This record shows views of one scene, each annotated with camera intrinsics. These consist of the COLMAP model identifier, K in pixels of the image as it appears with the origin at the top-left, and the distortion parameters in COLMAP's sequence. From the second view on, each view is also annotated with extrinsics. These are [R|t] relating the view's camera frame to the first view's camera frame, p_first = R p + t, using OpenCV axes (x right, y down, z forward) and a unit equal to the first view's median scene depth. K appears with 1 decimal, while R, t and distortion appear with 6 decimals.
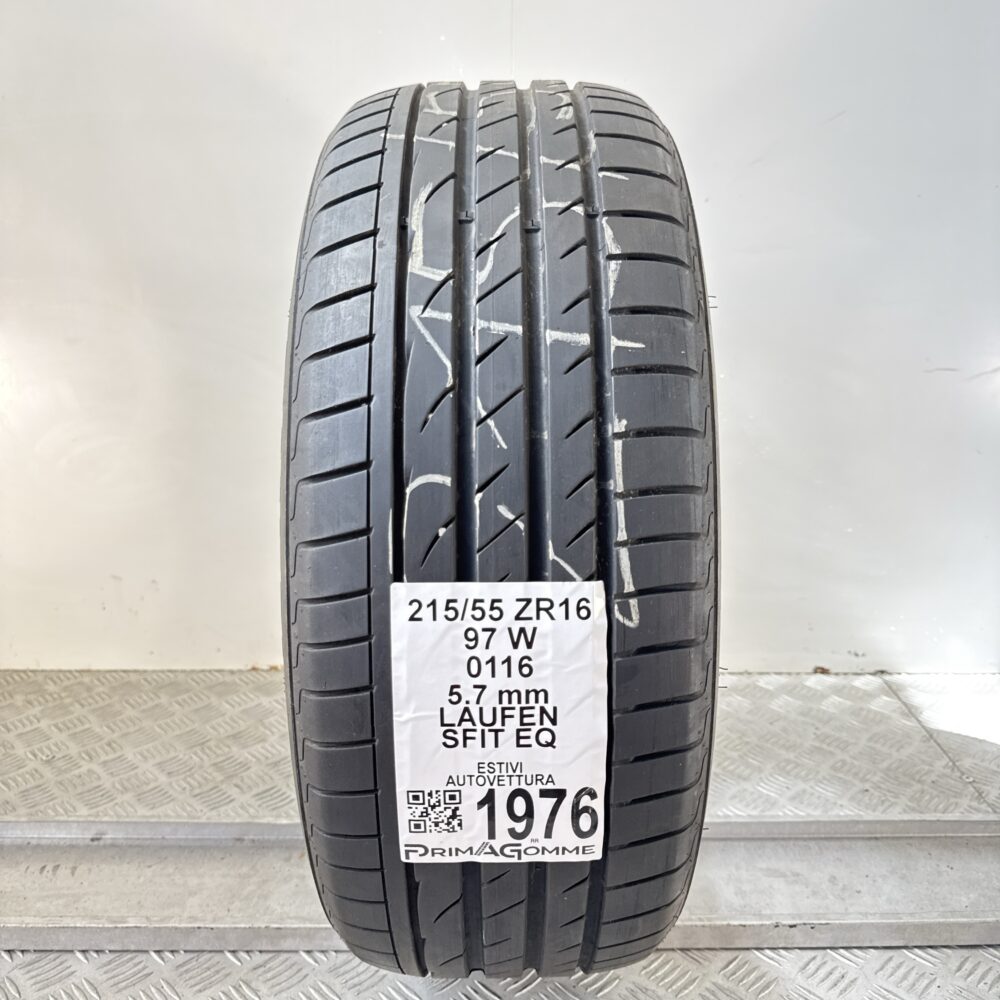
lens RADIAL K [[949.9, 0, 504.0], [0, 949.9, 493.5], [0, 0, 1]] dist [0.071621, 0.000000]
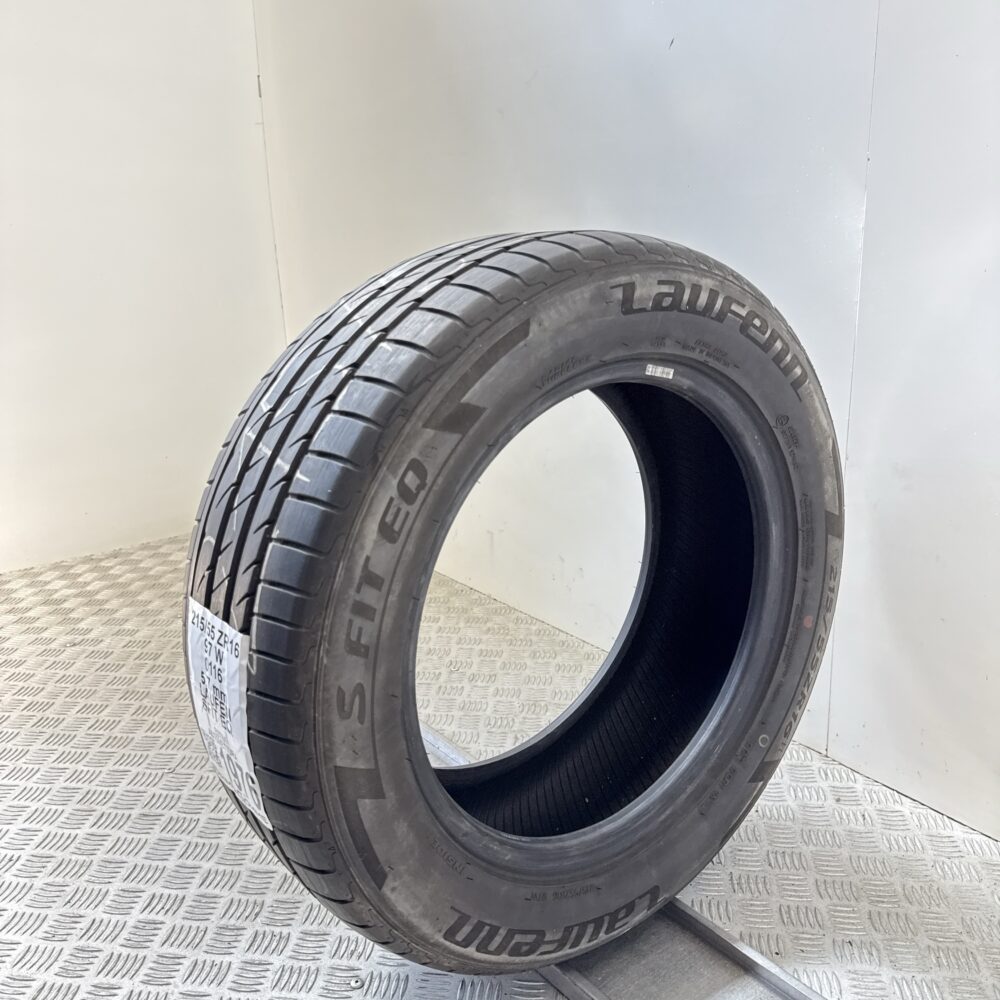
lens RADIAL K [[949.9, 0, 501.0], [0, 949.9, 492.9], [0, 0, 1]] dist [0.071621, 0.000000]
pose [[0.623988, 0.194782, -0.756769, 1.308670], [-0.175318, 0.978644, 0.107333, -0.321113], [0.761514, 0.065701, 0.644810, 0.321812]]
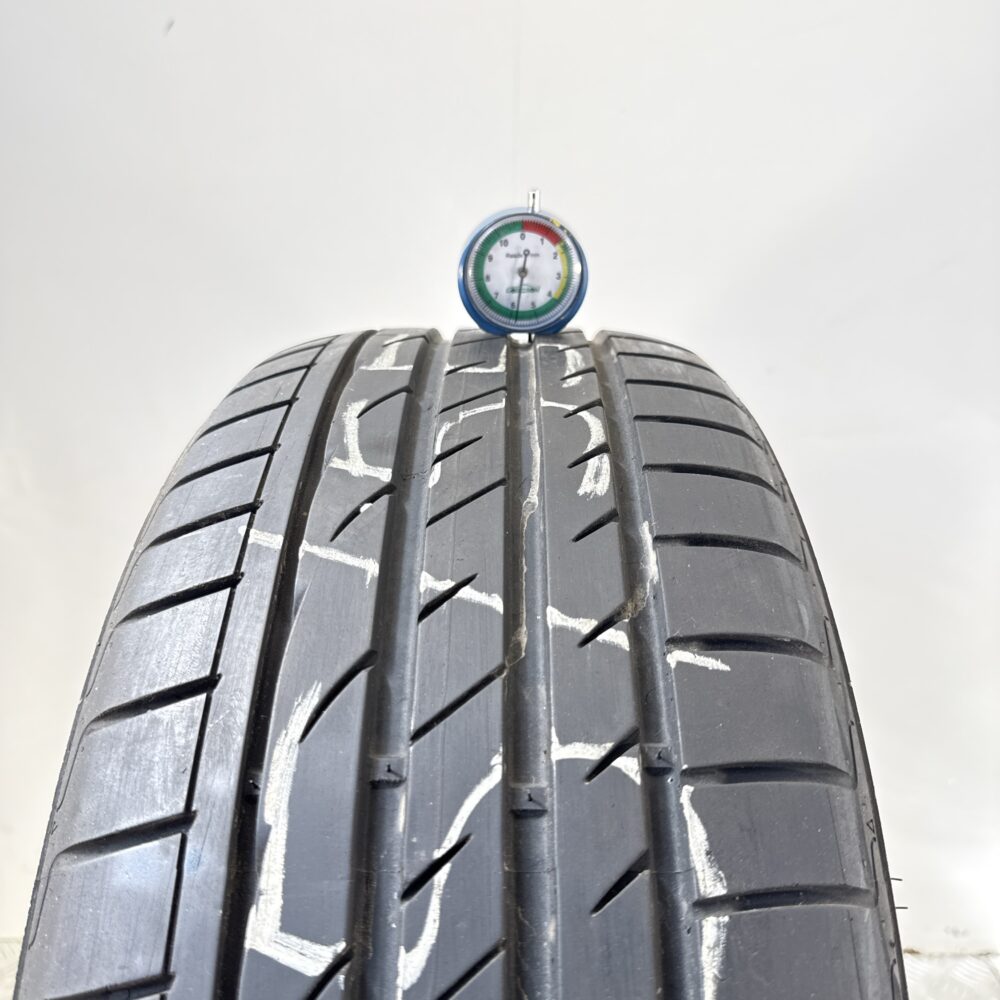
lens RADIAL K [[949.9, 0, 504.5], [0, 949.9, 502.6], [0, 0, 1]] dist [0.071621, 0.000000]
pose [[0.999915, 0.008871, -0.009508, 0.021370], [-0.009109, 0.999636, -0.025377, -0.422358], [0.009279, 0.025461, 0.999633, 0.545989]]
